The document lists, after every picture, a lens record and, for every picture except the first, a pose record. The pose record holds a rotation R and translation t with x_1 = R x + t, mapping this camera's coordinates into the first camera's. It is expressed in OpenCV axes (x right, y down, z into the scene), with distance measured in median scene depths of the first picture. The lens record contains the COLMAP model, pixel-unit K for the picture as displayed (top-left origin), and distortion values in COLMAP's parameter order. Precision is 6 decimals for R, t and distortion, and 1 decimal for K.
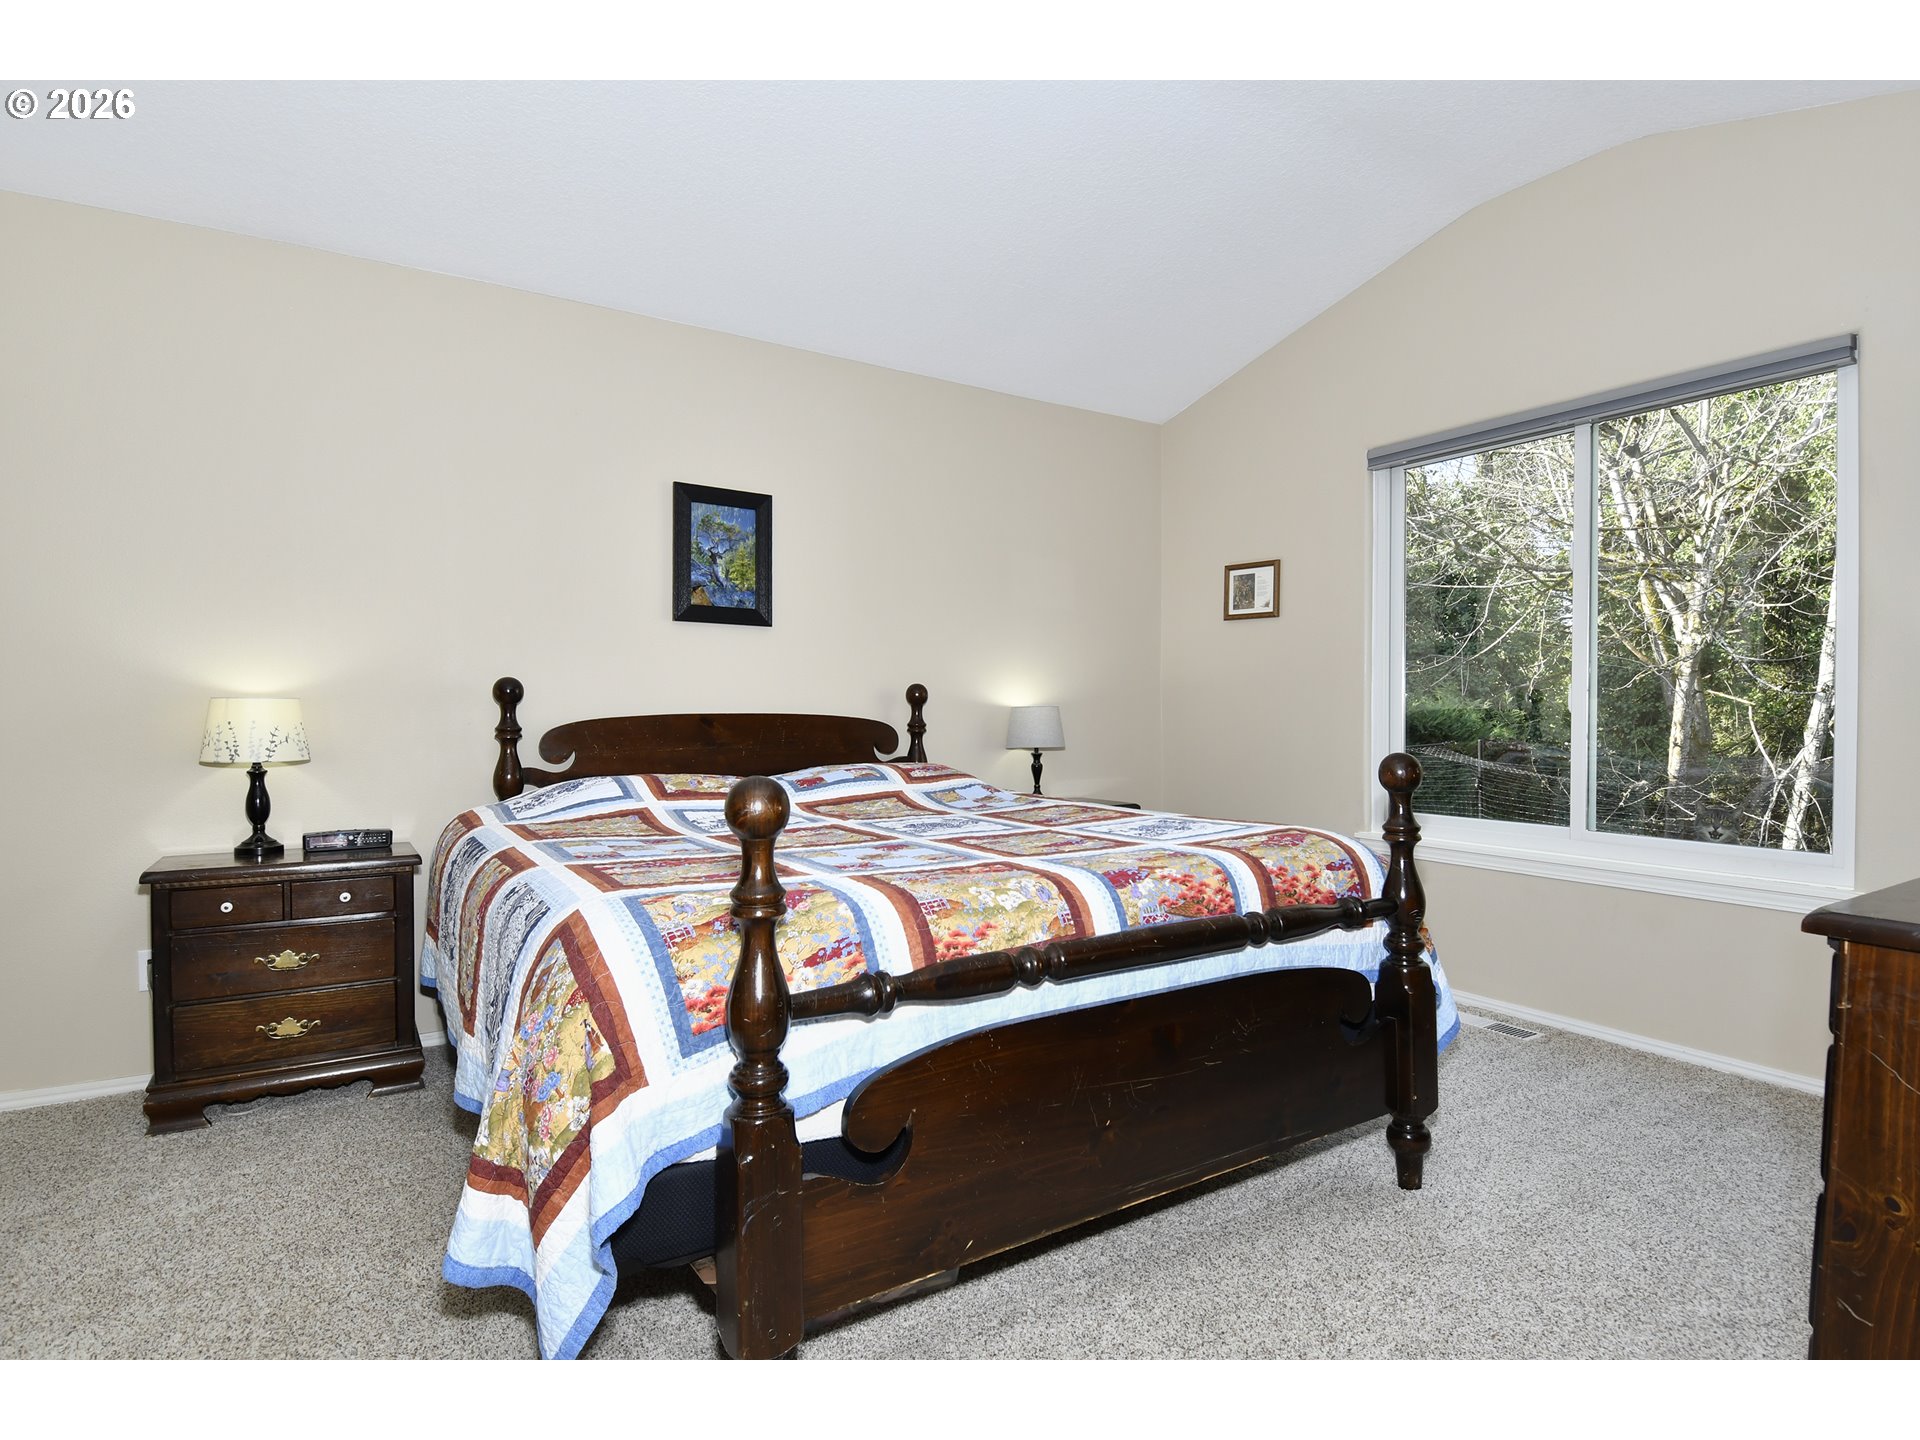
lens RADIAL K [[987.4, 0, 983.0], [0, 987.4, 723.8], [0, 0, 1]] dist [0.010082, -0.000520]
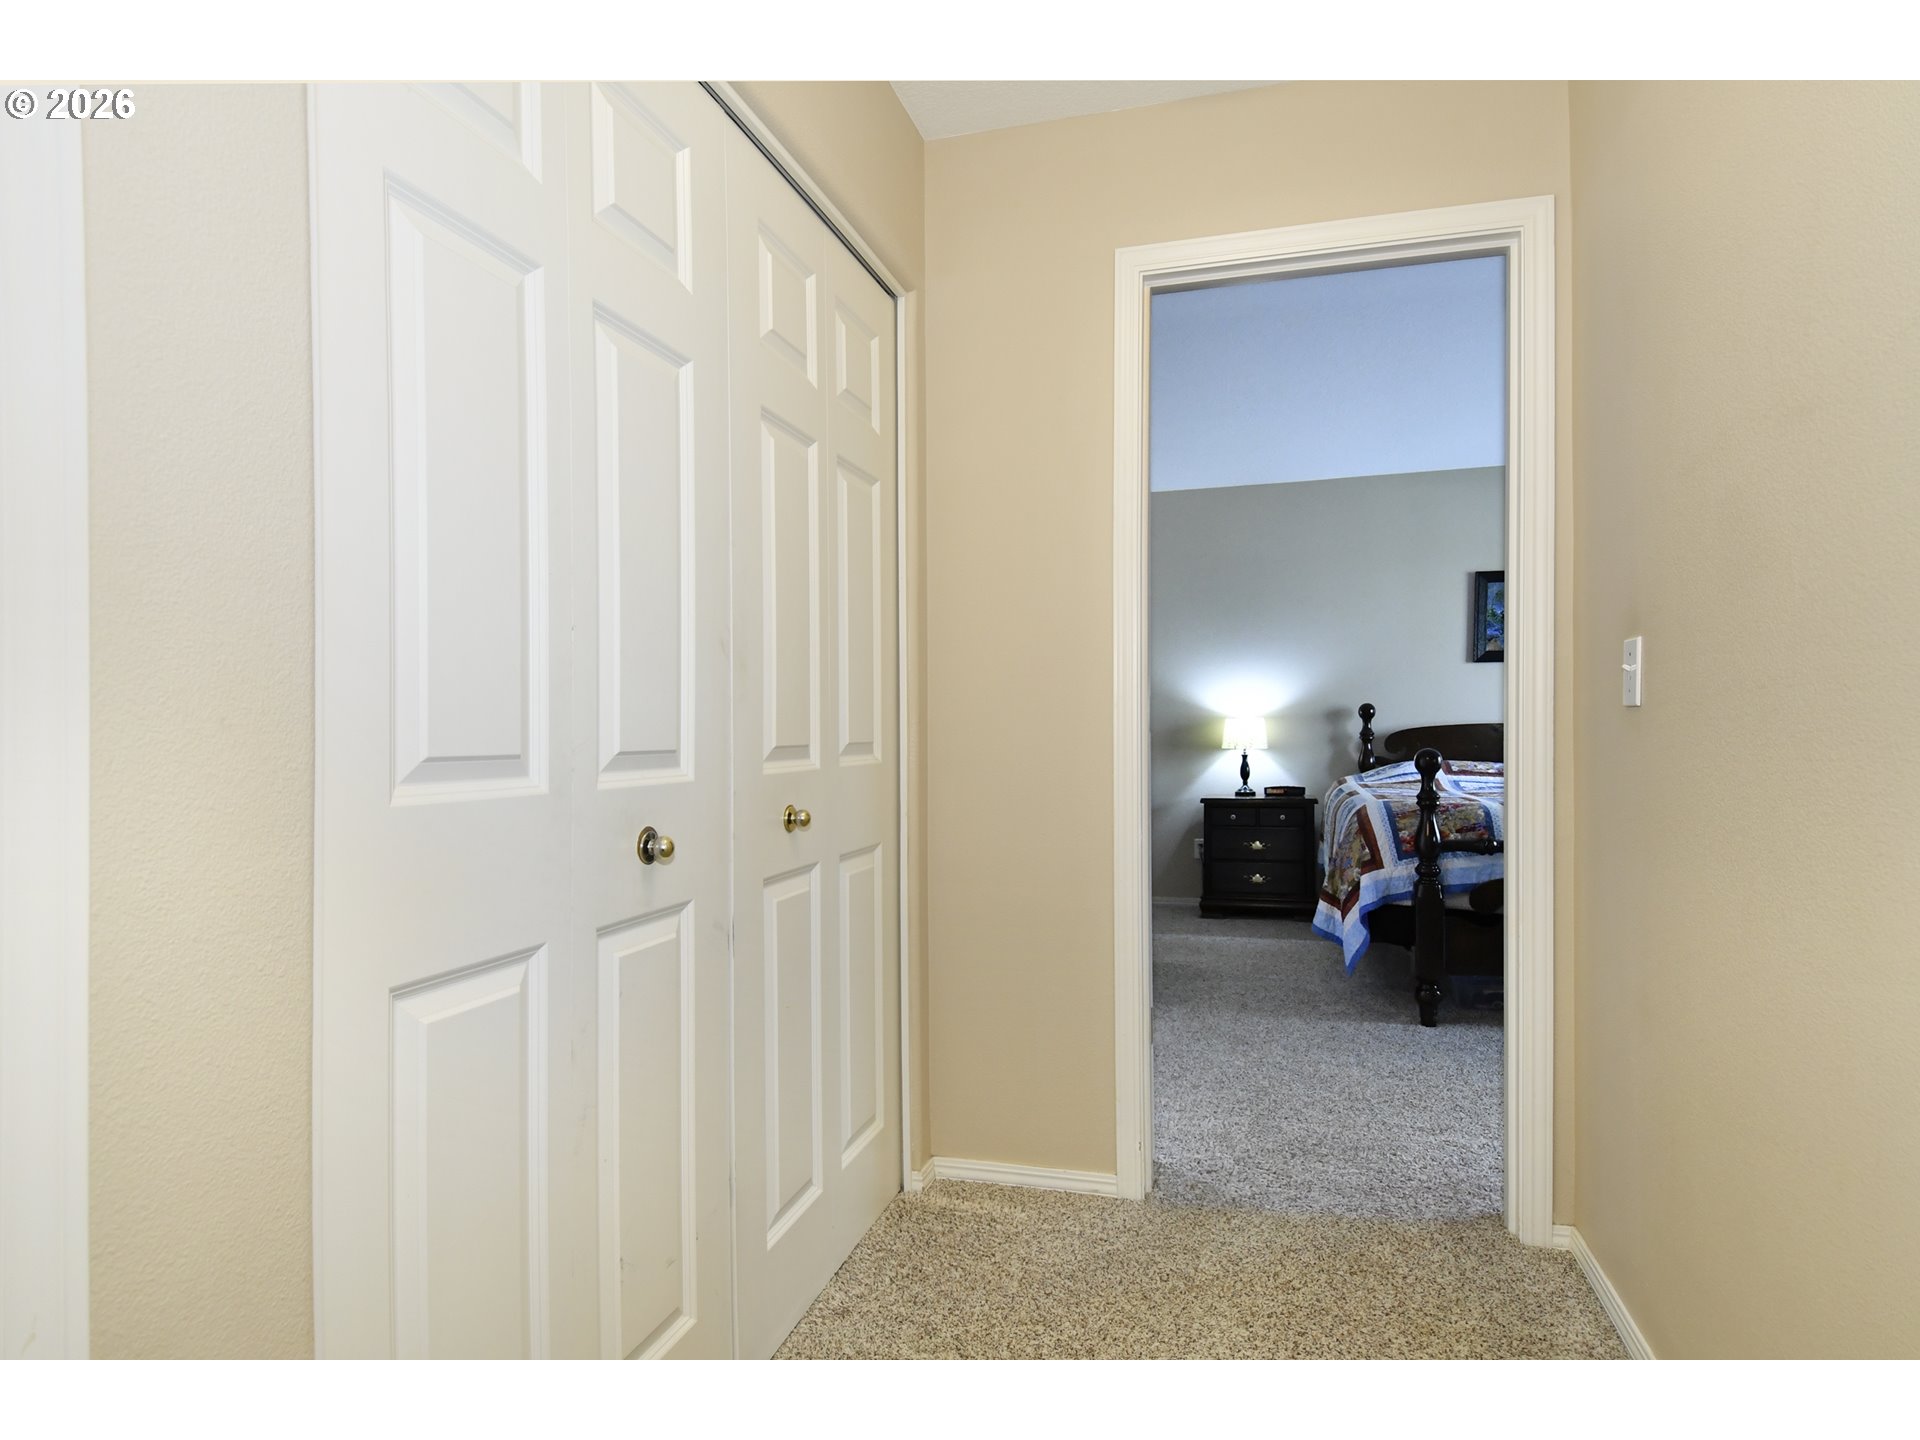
lens RADIAL K [[987.4, 0, 983.0], [0, 987.4, 723.8], [0, 0, 1]] dist [0.010082, -0.000520]
pose [[0.641477, -0.003782, -0.767133, 0.894203], [-0.008631, 0.999889, -0.012147, 0.034637], [0.767094, 0.014413, 0.641373, -1.333914]]
